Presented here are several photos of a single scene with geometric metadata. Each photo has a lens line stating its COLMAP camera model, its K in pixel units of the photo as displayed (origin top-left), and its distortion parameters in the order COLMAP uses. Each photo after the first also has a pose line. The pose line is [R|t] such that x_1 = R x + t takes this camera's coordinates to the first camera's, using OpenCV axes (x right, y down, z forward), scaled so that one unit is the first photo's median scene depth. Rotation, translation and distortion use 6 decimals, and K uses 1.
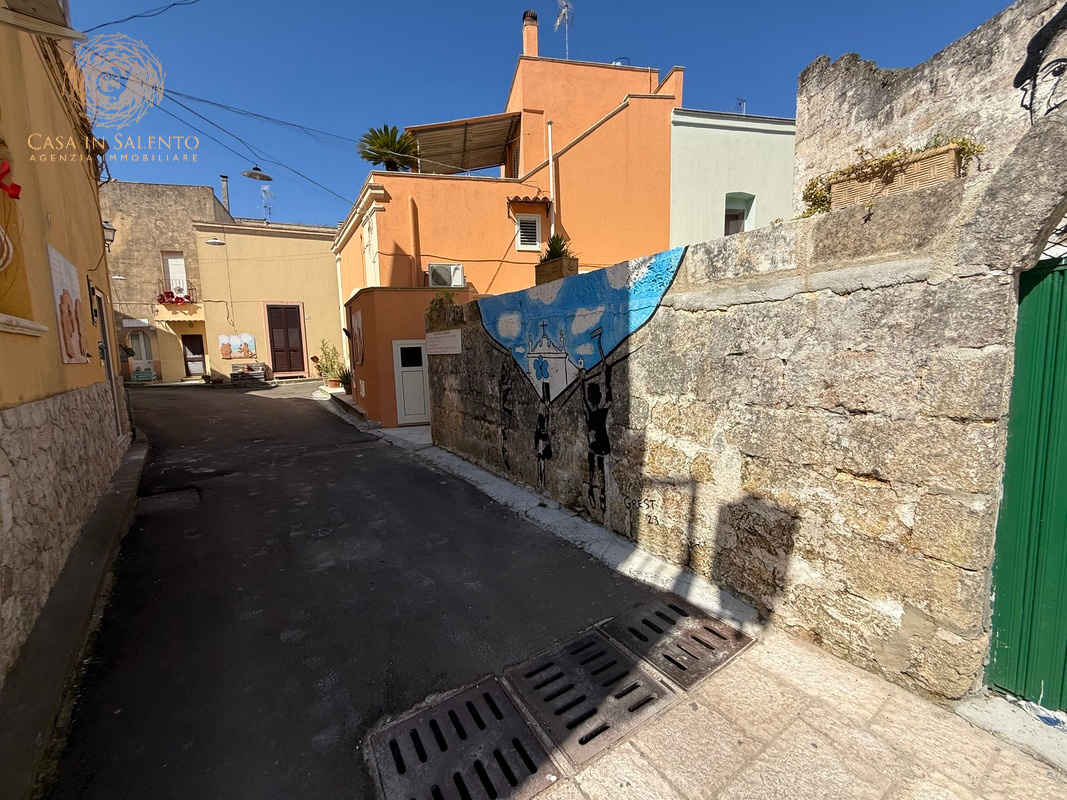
lens RADIAL K [[424.2, 0, 530.3], [0, 424.2, 398.3], [0, 0, 1]] dist [-0.000001, 0.000540]
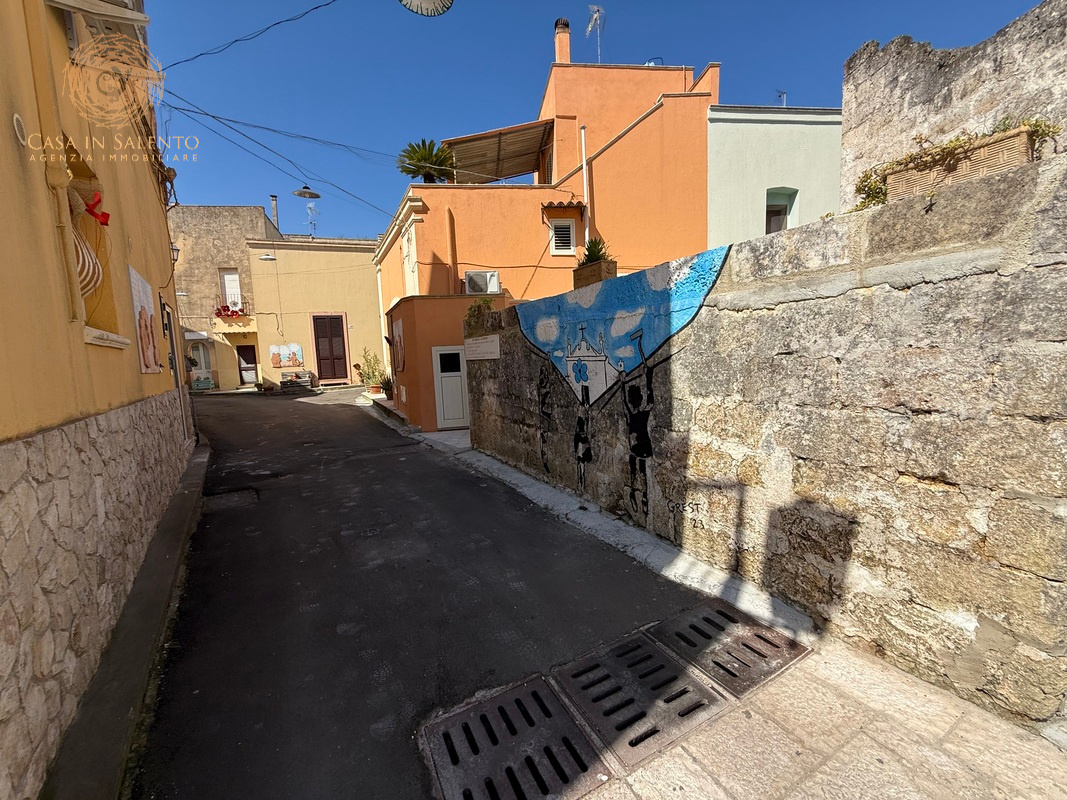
lens RADIAL K [[424.2, 0, 530.3], [0, 424.2, 398.3], [0, 0, 1]] dist [-0.000001, 0.000540]
pose [[0.996815, -0.009214, -0.079213, -0.015286], [0.008342, 0.999901, -0.011330, 0.003463], [0.079309, 0.010634, 0.996793, -0.010877]]
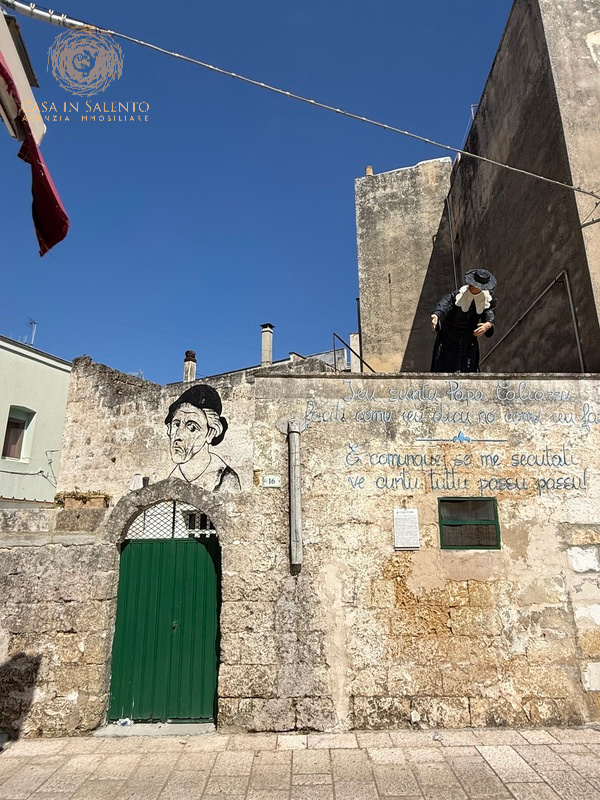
lens RADIAL K [[482.2, 0, 301.3], [0, 482.2, 396.9], [0, 0, 1]] dist [-0.000716, 0.002437]
pose [[0.542745, 0.247124, 0.802719, -0.501724], [0.086390, 0.934240, -0.346024, 0.006899], [-0.835443, 0.257149, 0.485705, -0.891293]]
